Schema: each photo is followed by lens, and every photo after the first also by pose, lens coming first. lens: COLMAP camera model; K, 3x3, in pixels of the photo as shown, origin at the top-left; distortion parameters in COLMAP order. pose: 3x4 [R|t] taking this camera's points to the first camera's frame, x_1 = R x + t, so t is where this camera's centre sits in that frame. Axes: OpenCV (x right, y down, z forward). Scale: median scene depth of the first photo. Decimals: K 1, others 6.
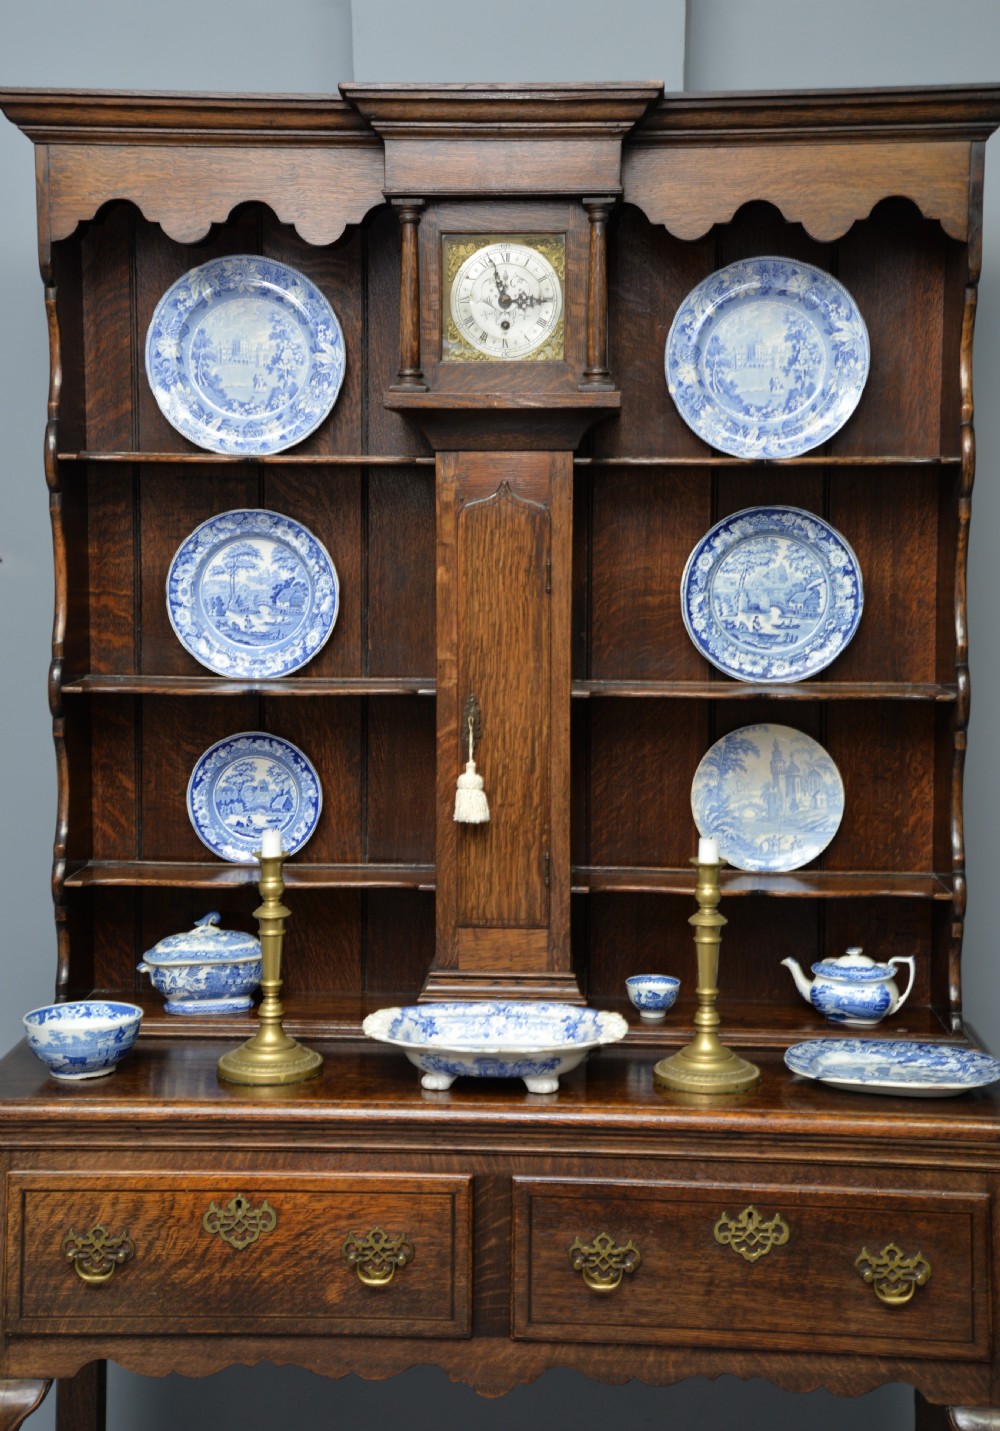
lens RADIAL K [[2085.3, 0, 494.9], [0, 2085.3, 664.6], [0, 0, 1]] dist [0.239266, 0.000000]
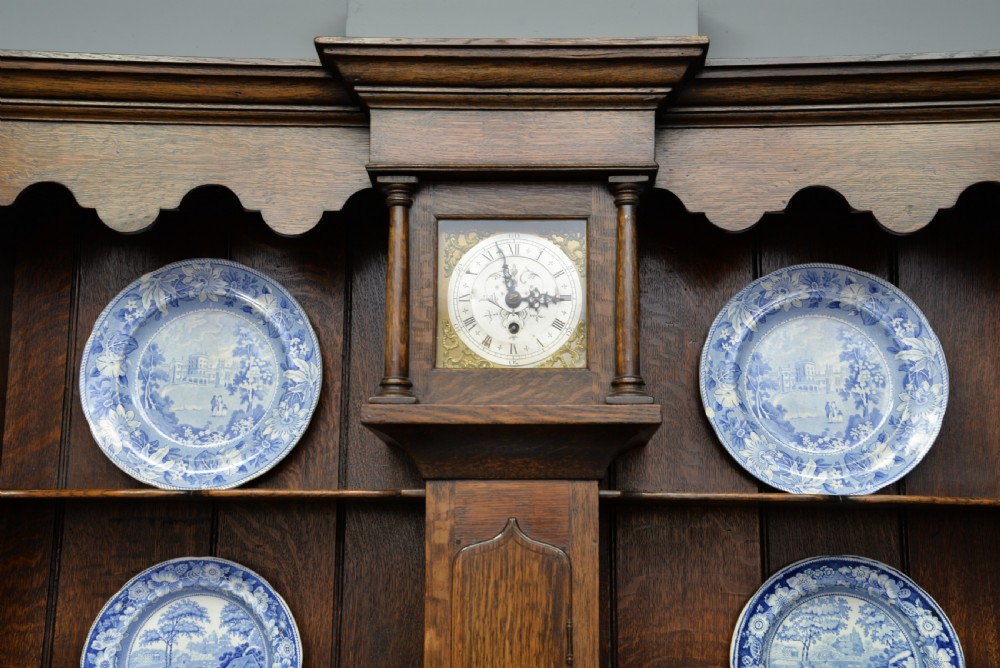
lens RADIAL K [[1364.2, 0, 502.8], [0, 1364.2, 340.2], [0, 0, 1]] dist [0.250611, 0.000000]
pose [[0.999751, 0.007125, 0.021130, -0.010411], [-0.001918, 0.971548, -0.236837, -0.029951], [-0.022216, 0.236738, 0.971320, 0.475220]]
